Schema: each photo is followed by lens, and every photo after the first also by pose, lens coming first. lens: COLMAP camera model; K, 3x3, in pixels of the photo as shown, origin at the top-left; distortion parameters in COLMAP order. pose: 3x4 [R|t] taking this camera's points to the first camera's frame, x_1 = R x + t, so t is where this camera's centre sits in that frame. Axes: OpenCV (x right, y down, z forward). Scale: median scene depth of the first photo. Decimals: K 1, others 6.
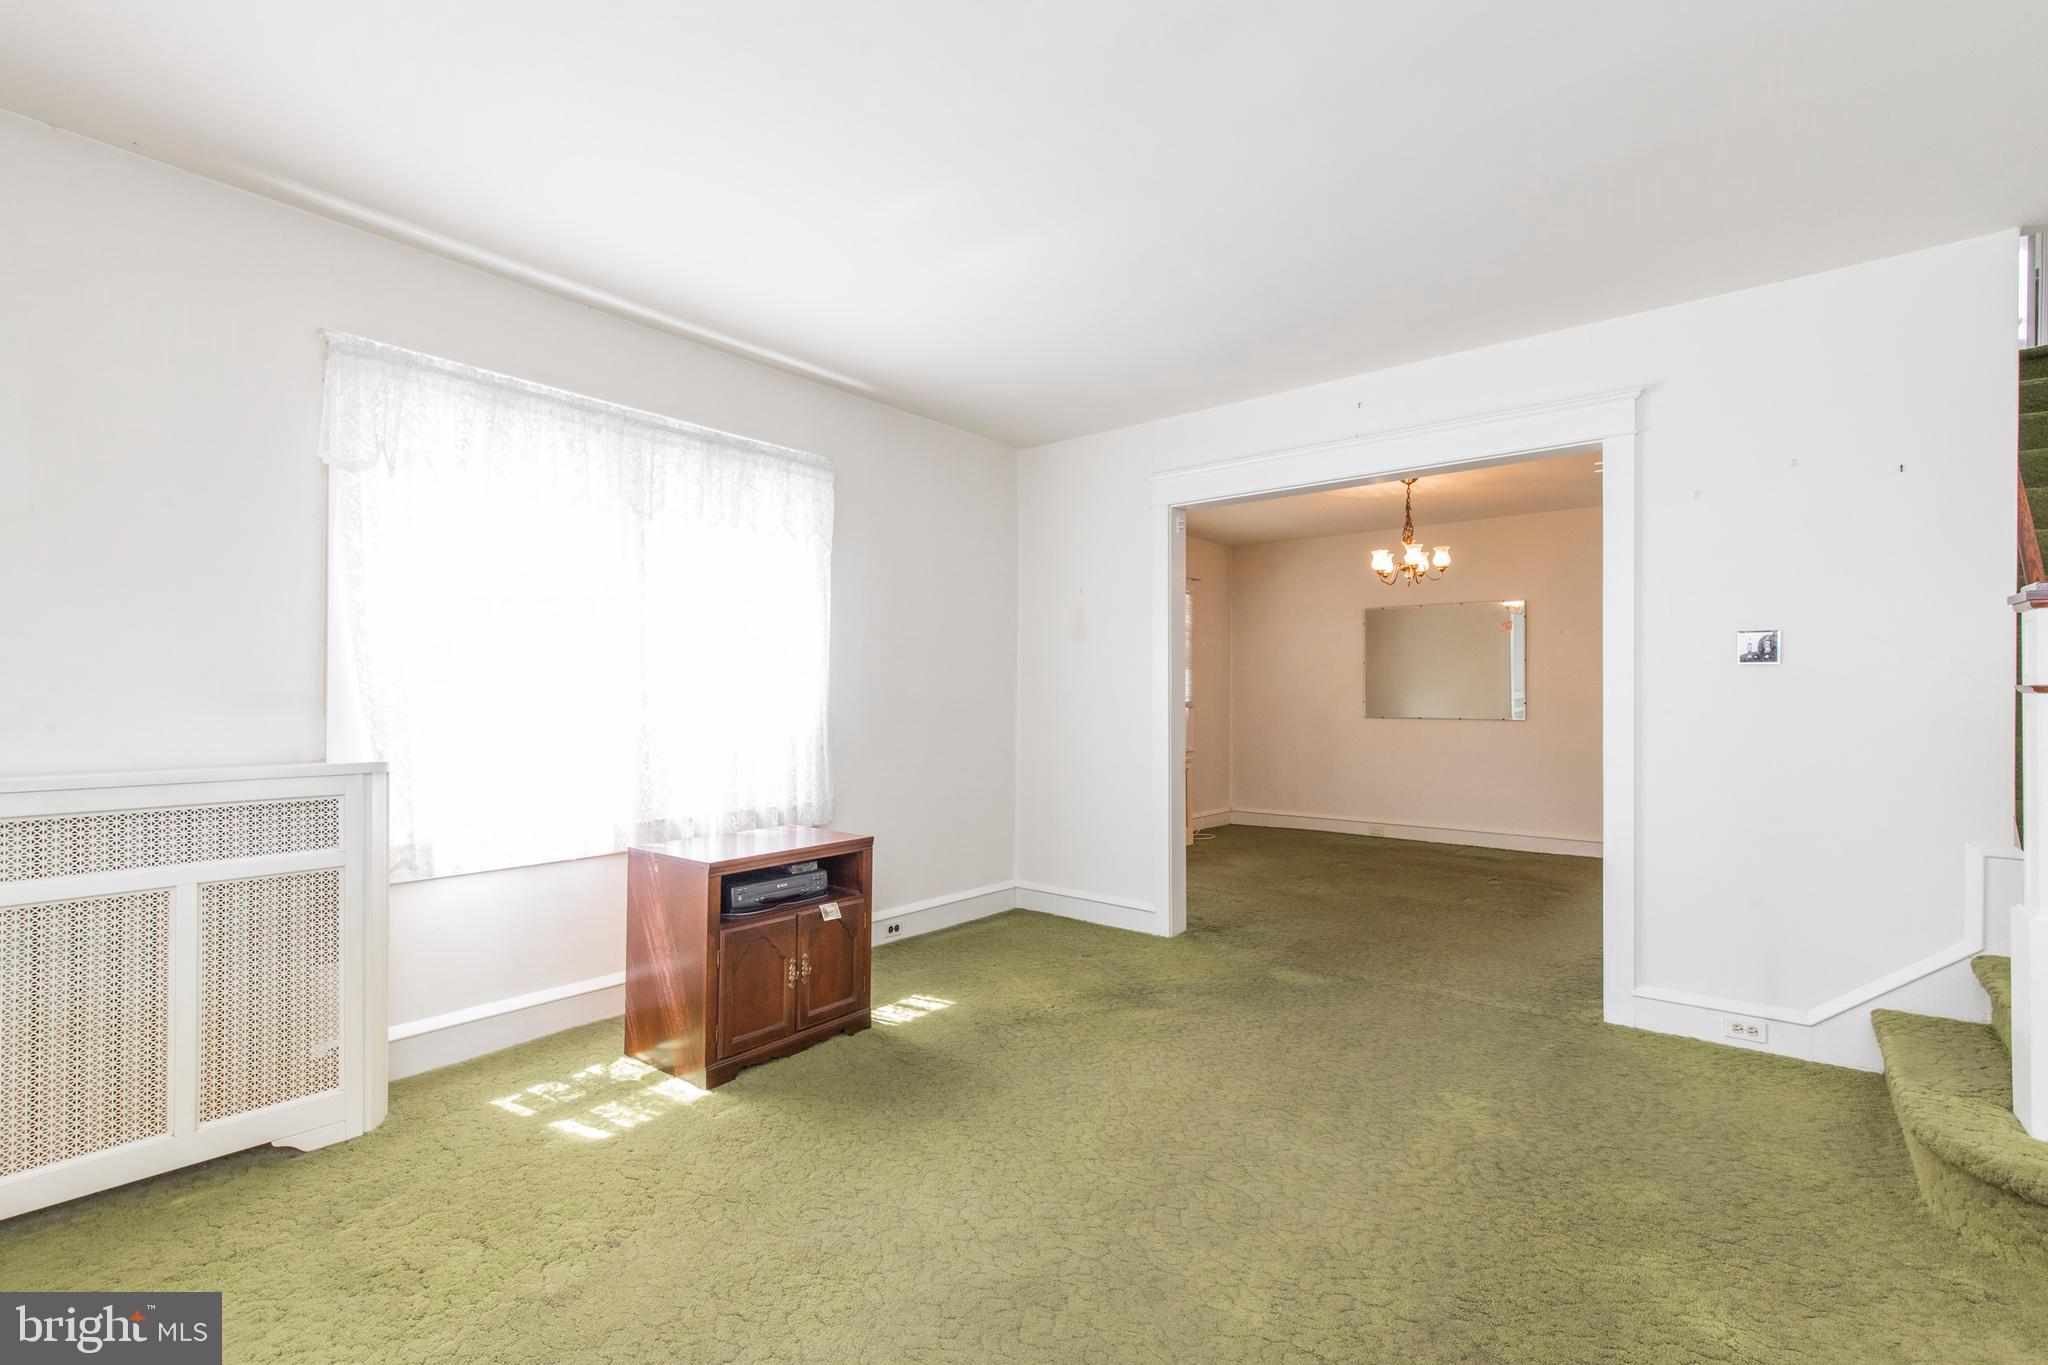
lens RADIAL K [[907.0, 0, 1015.8], [0, 907.0, 689.1], [0, 0, 1]] dist [-0.000202, -0.000331]
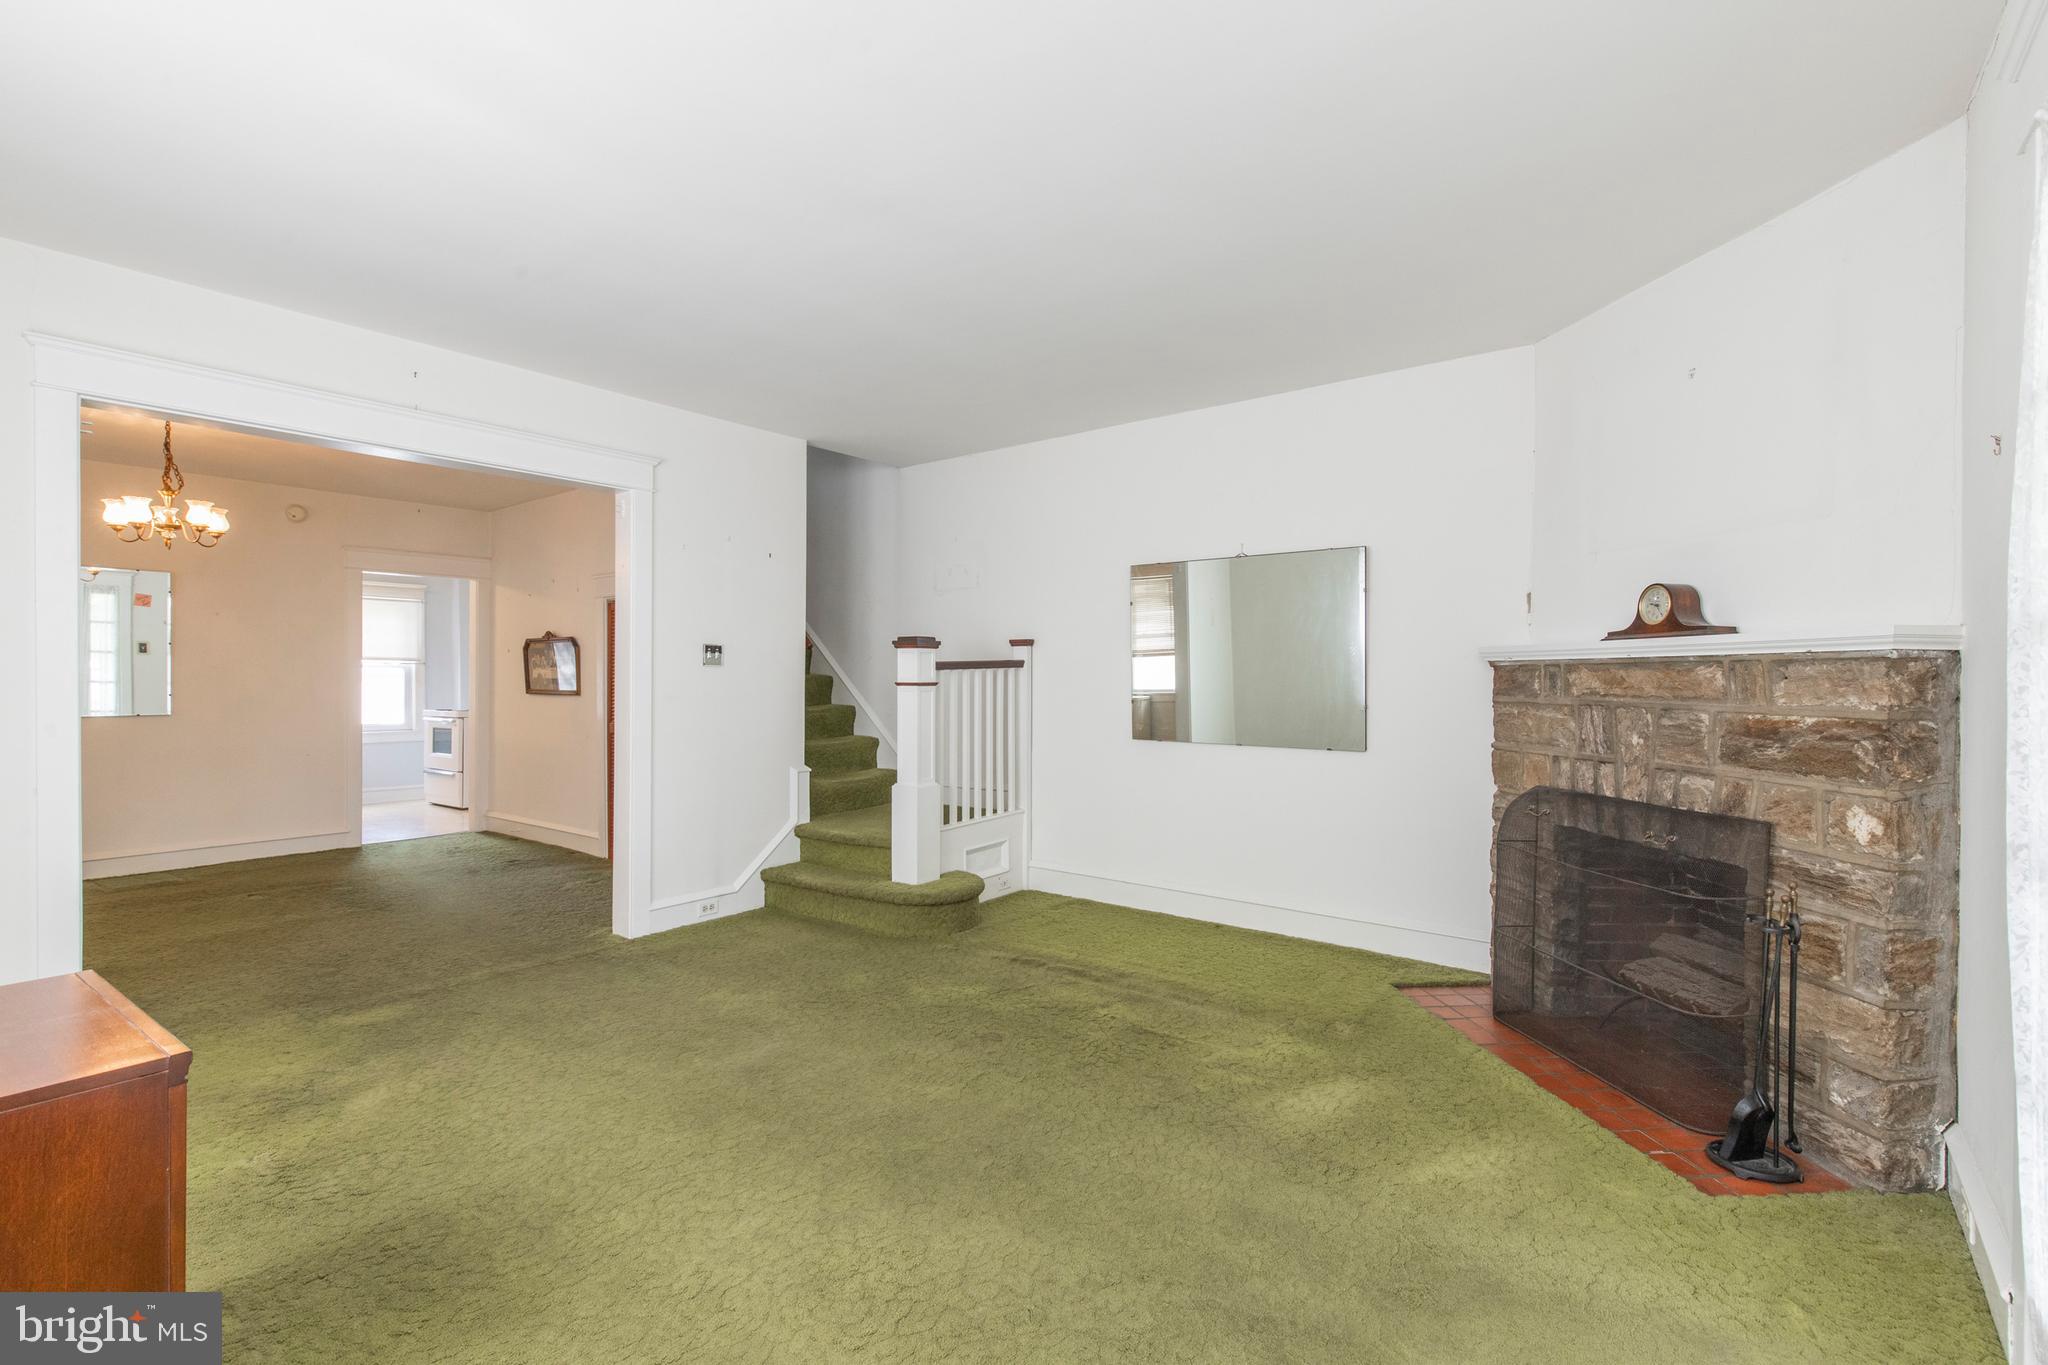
lens RADIAL K [[931.4, 0, 1036.3], [0, 931.4, 693.8], [0, 0, 1]] dist [0.006541, -0.000183]
pose [[-0.029528, -0.016384, 0.999430, -0.710681], [-0.007631, 0.999840, 0.016165, -0.009268], [-0.999535, -0.007150, -0.029649, 0.473887]]
